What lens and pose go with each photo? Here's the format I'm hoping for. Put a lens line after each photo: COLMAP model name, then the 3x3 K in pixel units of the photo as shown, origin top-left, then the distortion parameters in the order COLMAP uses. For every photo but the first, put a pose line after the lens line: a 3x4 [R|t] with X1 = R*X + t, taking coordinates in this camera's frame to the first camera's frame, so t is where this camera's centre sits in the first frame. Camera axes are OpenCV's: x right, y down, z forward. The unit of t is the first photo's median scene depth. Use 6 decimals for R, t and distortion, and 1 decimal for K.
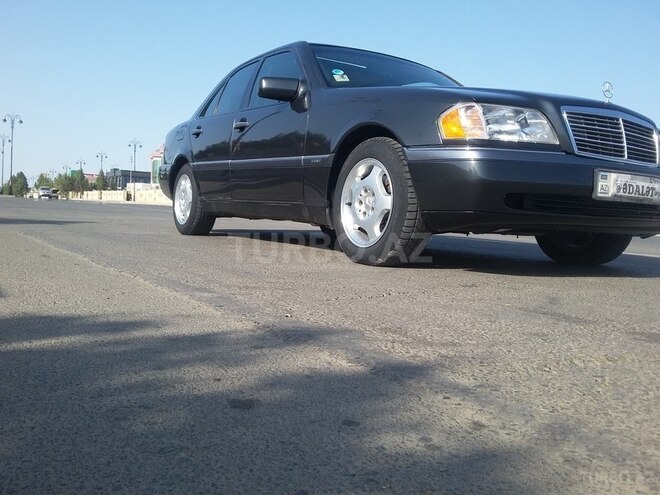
lens RADIAL K [[617.1, 0, 338.0], [0, 617.1, 243.3], [0, 0, 1]] dist [0.095014, -0.211483]
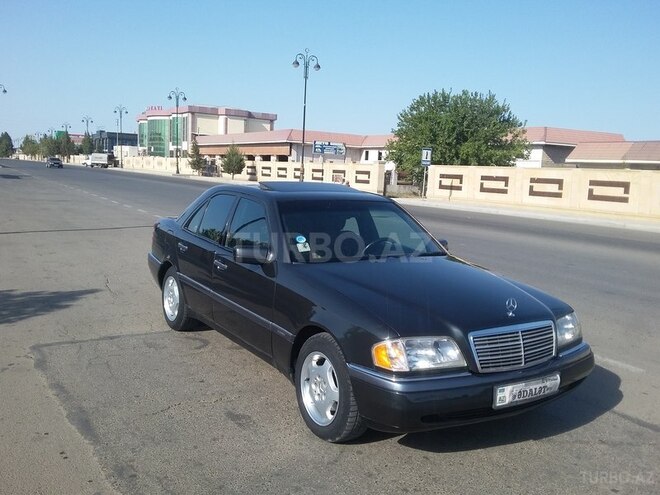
lens RADIAL K [[612.3, 0, 337.6], [0, 612.3, 248.3], [0, 0, 1]] dist [0.089376, -0.185653]
pose [[0.999820, -0.009565, 0.016363, 0.061864], [0.008354, 0.997332, 0.072518, -0.424088], [-0.017013, -0.072368, 0.997233, -0.203954]]
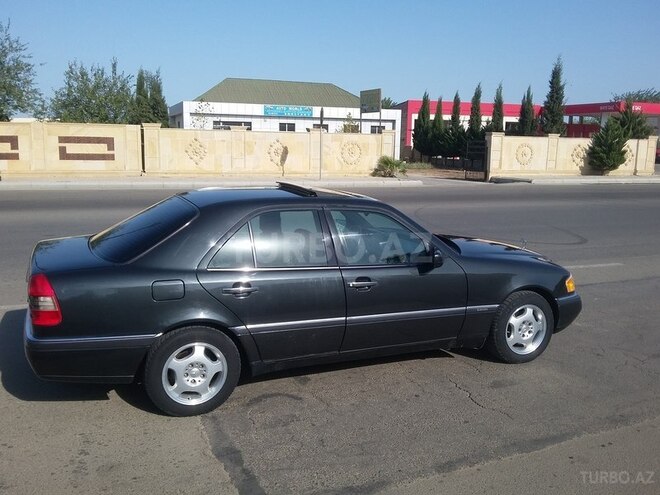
lens RADIAL K [[617.1, 0, 338.0], [0, 617.1, 243.3], [0, 0, 1]] dist [0.095014, -0.211483]
pose [[0.145580, -0.215166, 0.965666, -1.655428], [0.038874, 0.976554, 0.211732, -0.685843], [-0.988582, 0.006715, 0.150531, 1.231900]]
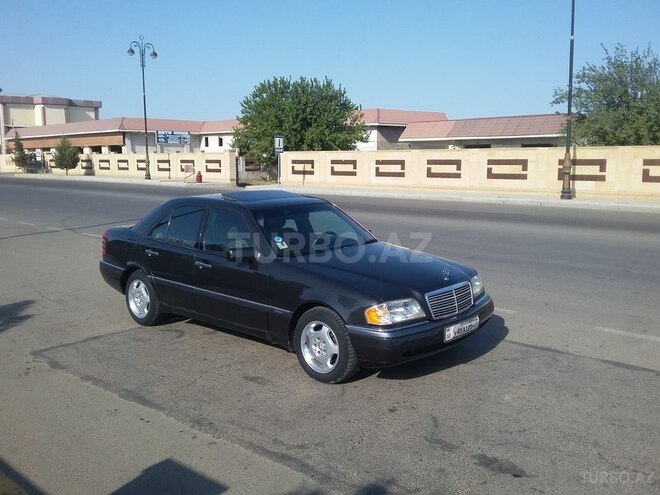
lens RADIAL K [[617.1, 0, 338.0], [0, 617.1, 243.3], [0, 0, 1]] dist [0.095014, -0.211483]
pose [[0.959247, -0.096549, 0.265564, -0.324914], [0.071828, 0.992260, 0.101296, -0.506000], [-0.273288, -0.078093, 0.958757, -0.611725]]
